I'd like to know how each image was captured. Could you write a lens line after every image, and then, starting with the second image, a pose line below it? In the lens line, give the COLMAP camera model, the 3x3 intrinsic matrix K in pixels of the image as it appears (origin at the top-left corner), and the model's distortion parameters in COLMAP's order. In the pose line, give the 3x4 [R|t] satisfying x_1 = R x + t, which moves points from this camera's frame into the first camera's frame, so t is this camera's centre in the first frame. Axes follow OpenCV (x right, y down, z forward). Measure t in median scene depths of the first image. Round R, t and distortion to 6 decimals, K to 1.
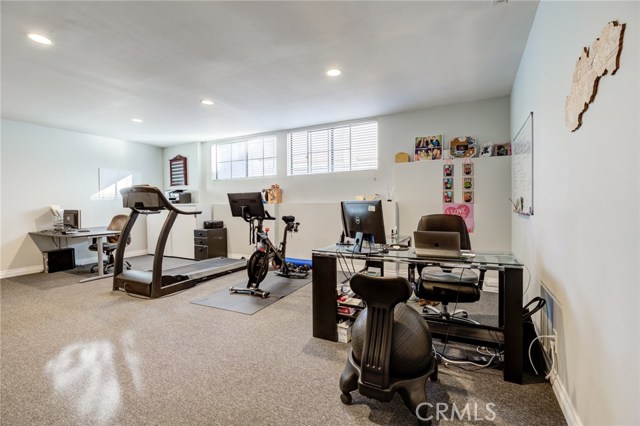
lens RADIAL K [[292.8, 0, 321.0], [0, 292.8, 213.1], [0, 0, 1]] dist [-0.010268, 0.005640]
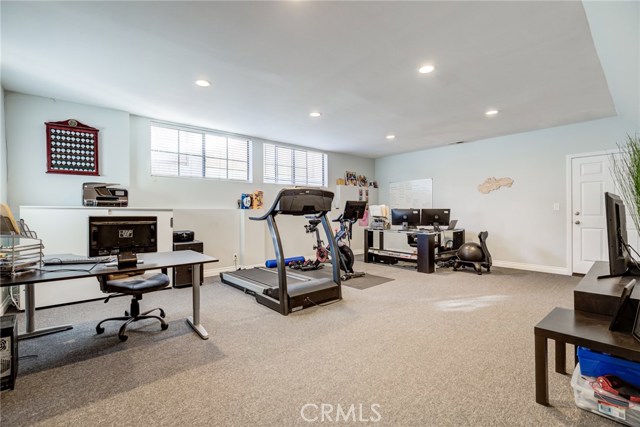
lens RADIAL K [[292.8, 0, 315.6], [0, 292.8, 211.8], [0, 0, 1]] dist [-0.010268, 0.005640]
pose [[0.359495, 0.007219, 0.933119, -1.483070], [0.027322, 0.999460, -0.018259, 0.000014], [-0.932747, 0.032058, 0.359103, 0.655982]]
